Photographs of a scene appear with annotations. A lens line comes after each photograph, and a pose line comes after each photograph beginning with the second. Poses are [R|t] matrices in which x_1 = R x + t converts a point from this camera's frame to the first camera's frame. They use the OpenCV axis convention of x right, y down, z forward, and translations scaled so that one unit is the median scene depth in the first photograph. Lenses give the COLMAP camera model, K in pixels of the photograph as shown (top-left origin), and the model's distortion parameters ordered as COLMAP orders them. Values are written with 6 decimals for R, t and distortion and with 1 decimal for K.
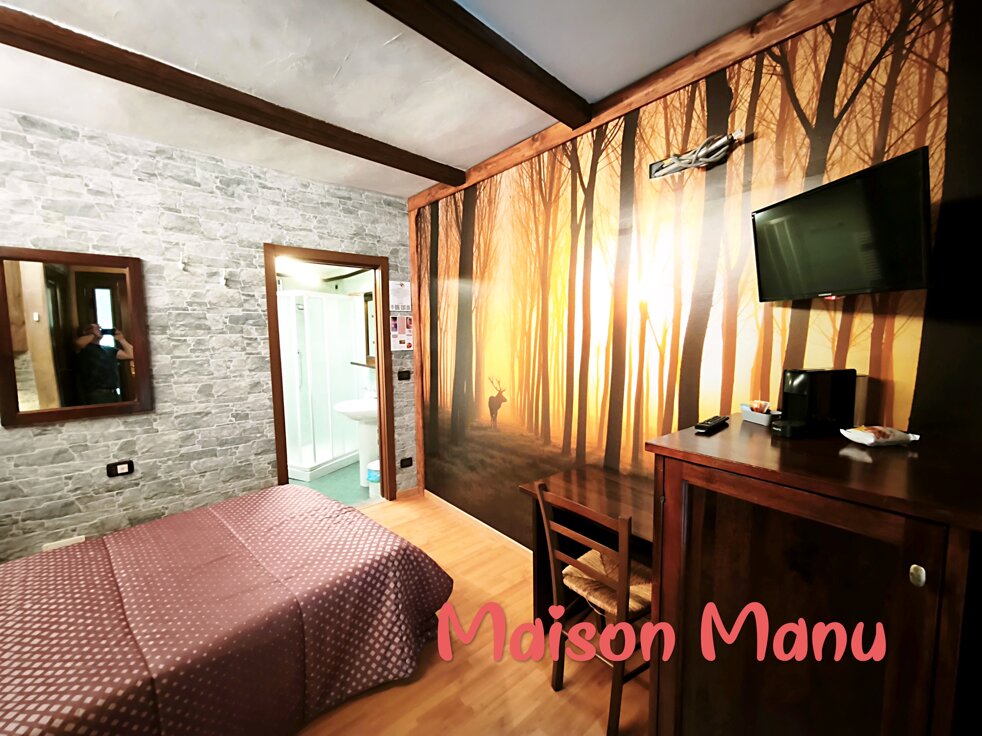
lens RADIAL K [[420.1, 0, 491.0], [0, 420.1, 368.0], [0, 0, 1]] dist [-0.000071, -0.000098]
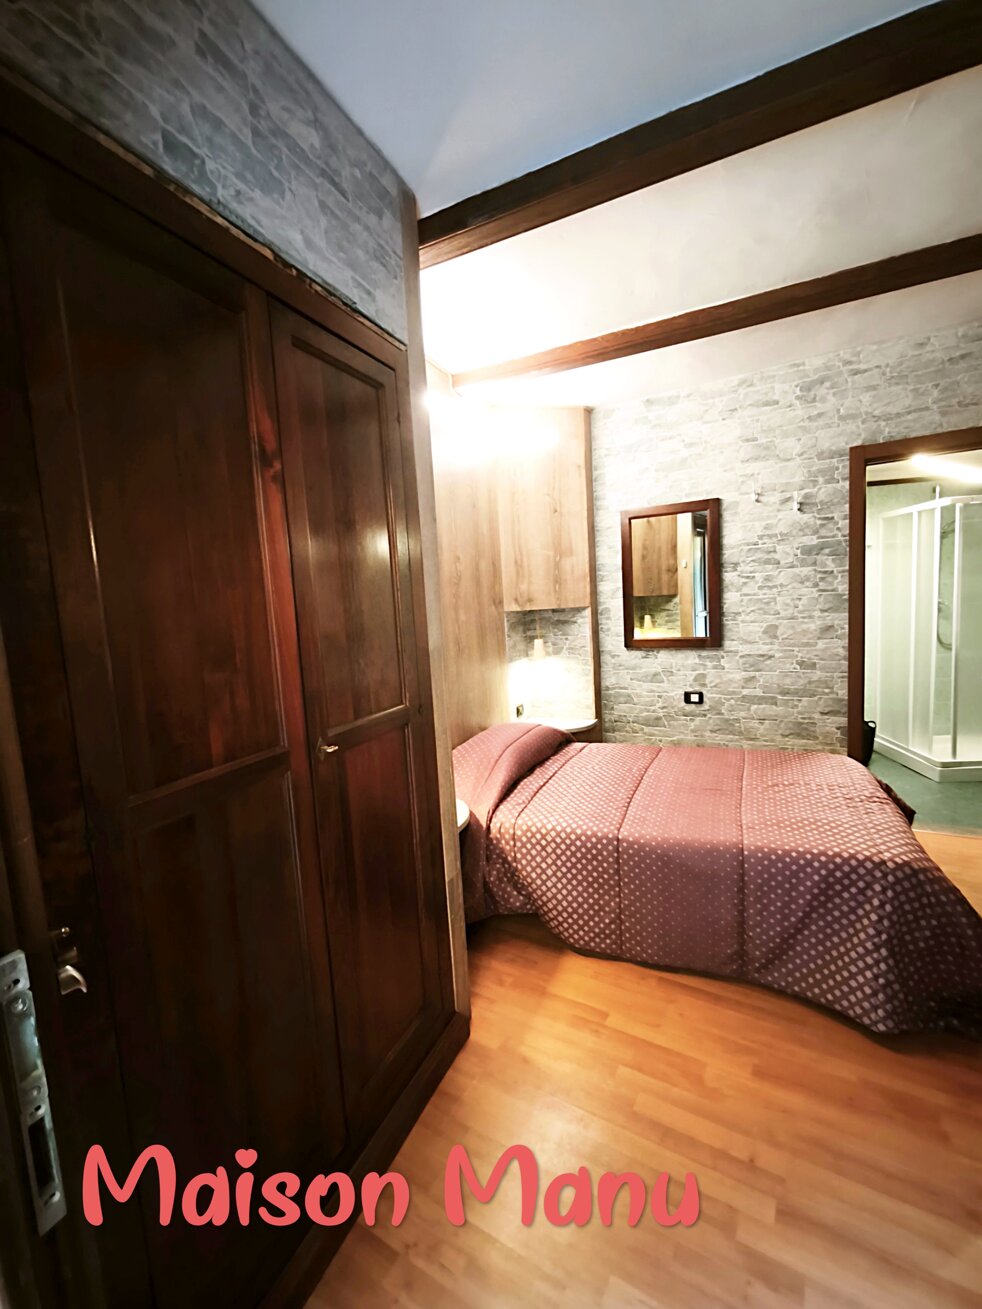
lens RADIAL K [[559.9, 0, 491.0], [0, 559.9, 654.5], [0, 0, 1]] dist [0.015361, -0.000230]
pose [[0.300373, 0.086808, -0.949863, 0.308878], [-0.034420, 0.996188, 0.080157, 0.026857], [0.953200, 0.008617, 0.302216, 0.051319]]
